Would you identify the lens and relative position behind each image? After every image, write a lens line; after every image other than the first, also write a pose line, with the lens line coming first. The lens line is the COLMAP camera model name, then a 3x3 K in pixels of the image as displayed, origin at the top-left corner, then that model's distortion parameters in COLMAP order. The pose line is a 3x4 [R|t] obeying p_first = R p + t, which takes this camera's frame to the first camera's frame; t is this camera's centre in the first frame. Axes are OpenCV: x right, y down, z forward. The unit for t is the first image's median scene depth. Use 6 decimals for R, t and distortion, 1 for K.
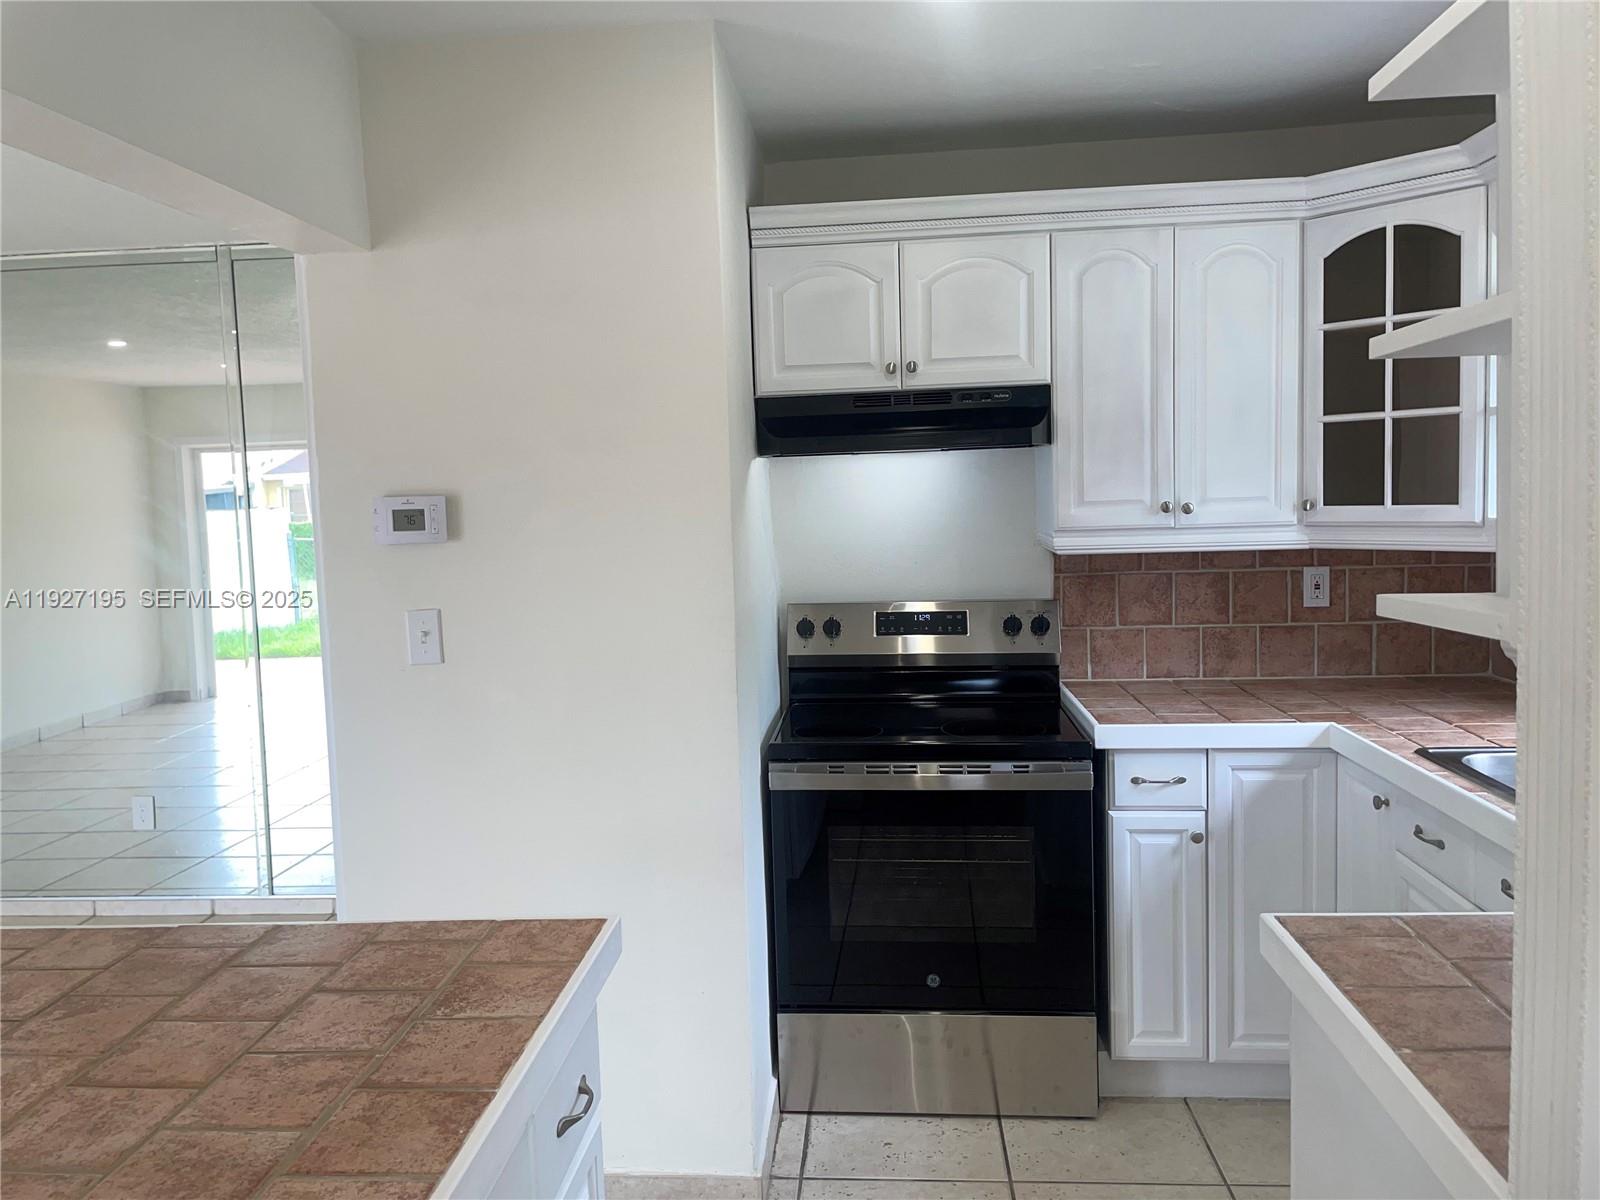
lens RADIAL K [[1208.3, 0, 789.6], [0, 1208.3, 581.2], [0, 0, 1]] dist [0.092560, -0.119170]
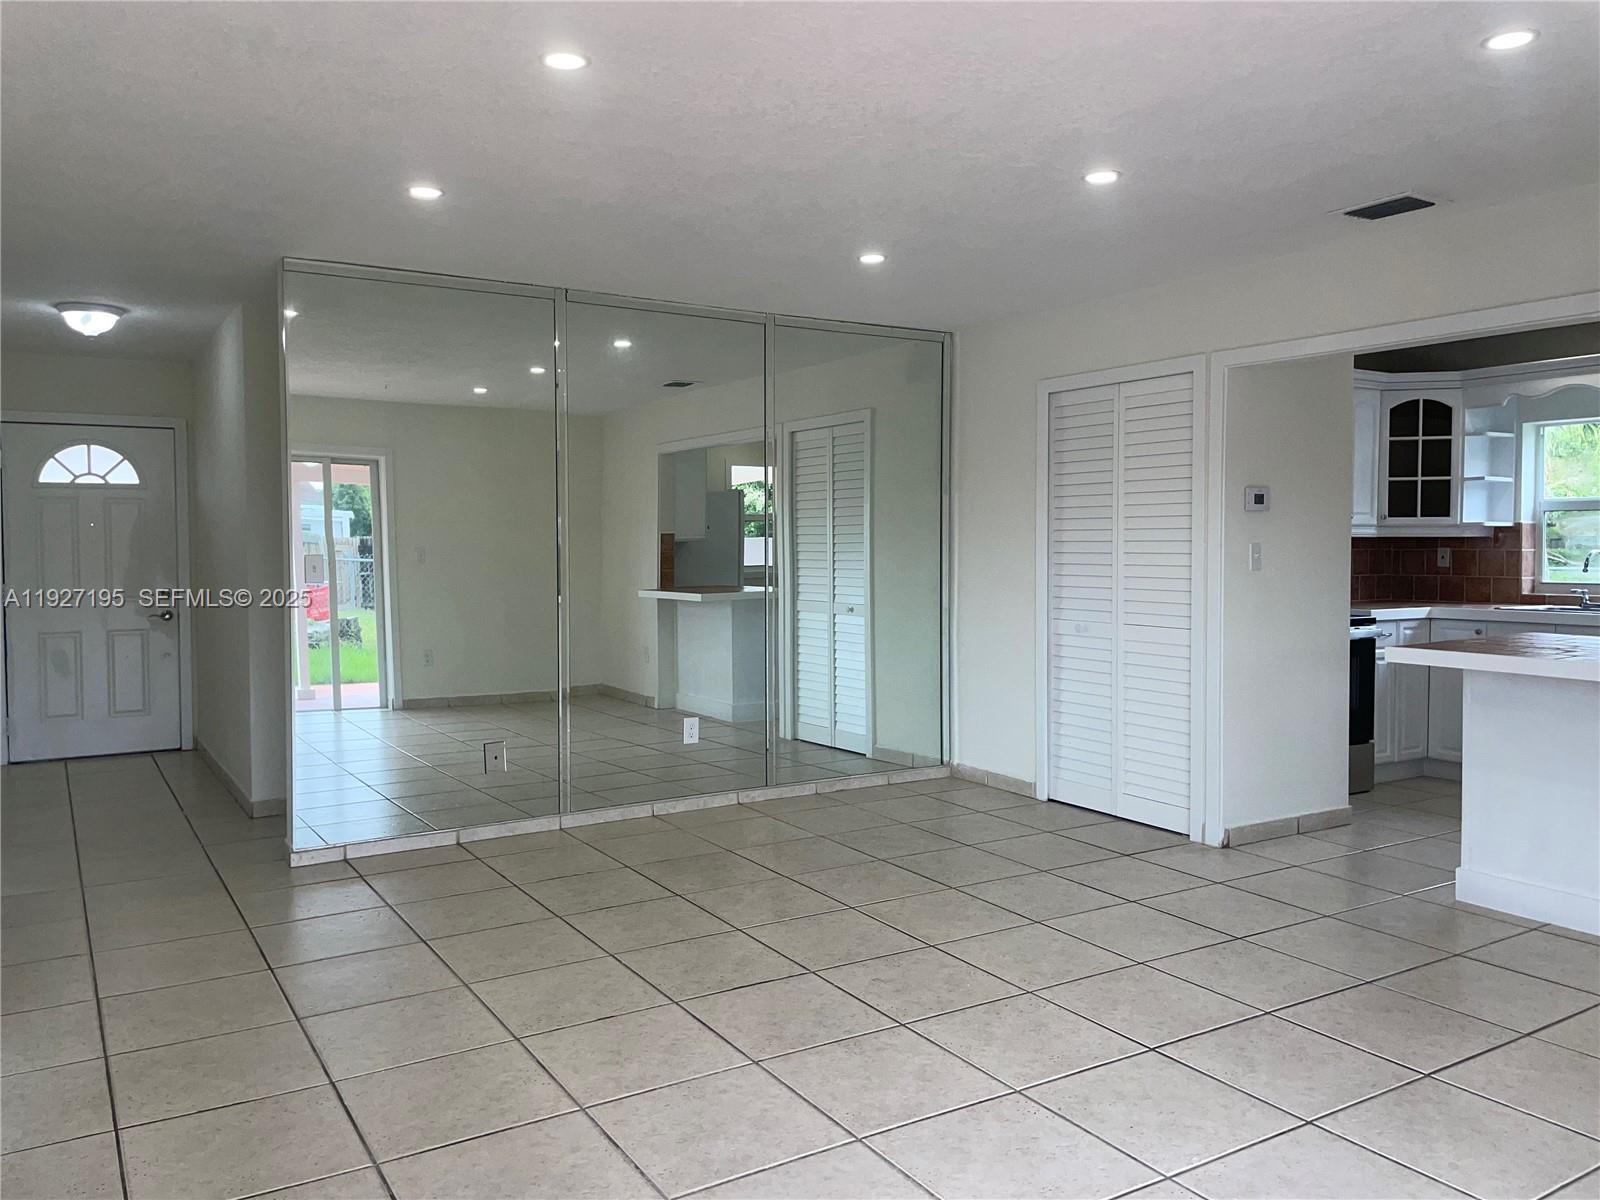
lens RADIAL K [[1206.0, 0, 783.4], [0, 1206.0, 581.1], [0, 0, 1]] dist [0.109532, -0.160129]
pose [[0.813456, 0.010826, 0.581525, -1.781660], [0.021348, 0.998597, -0.048453, 0.141352], [-0.581234, 0.051829, 0.812084, -0.177623]]
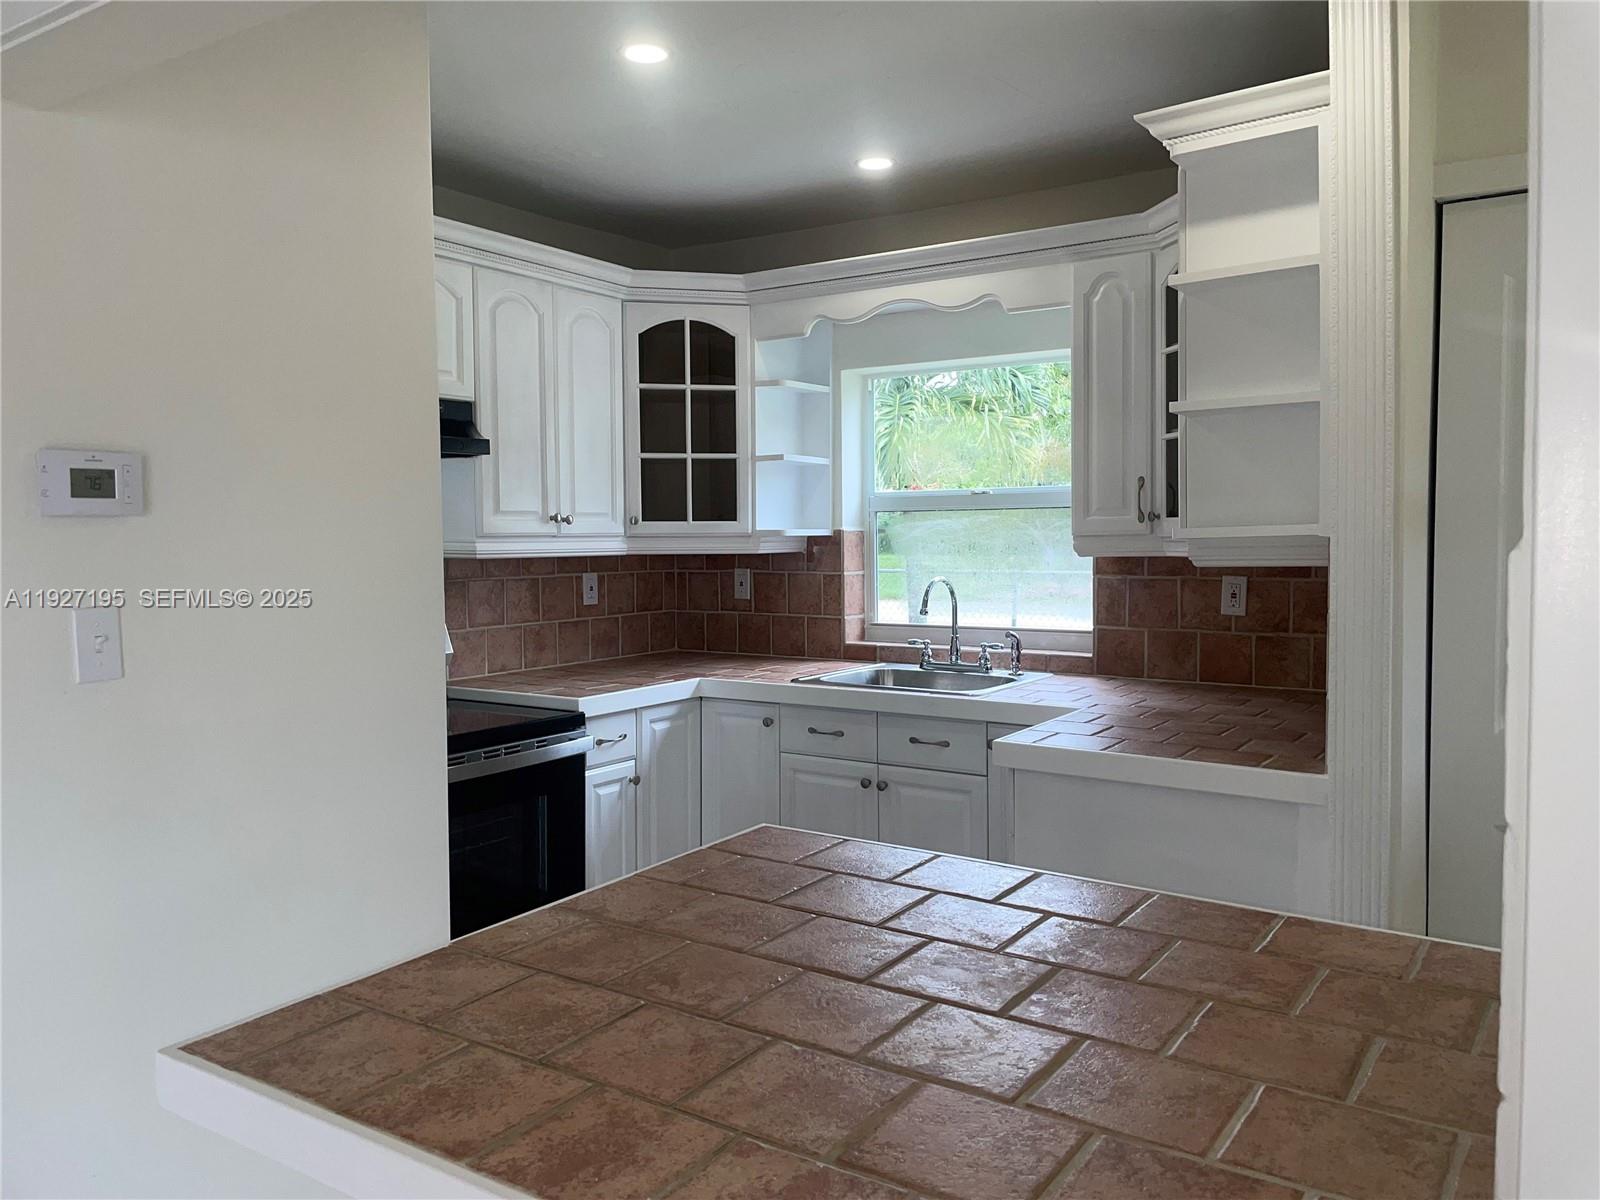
lens RADIAL K [[1203.1, 0, 821.8], [0, 1203.1, 589.7], [0, 0, 1]] dist [0.102914, -0.144025]
pose [[0.480149, -0.016978, 0.877023, -0.609679], [0.059198, 0.998160, -0.013086, 0.040136], [-0.875187, 0.058201, 0.480271, 0.215574]]
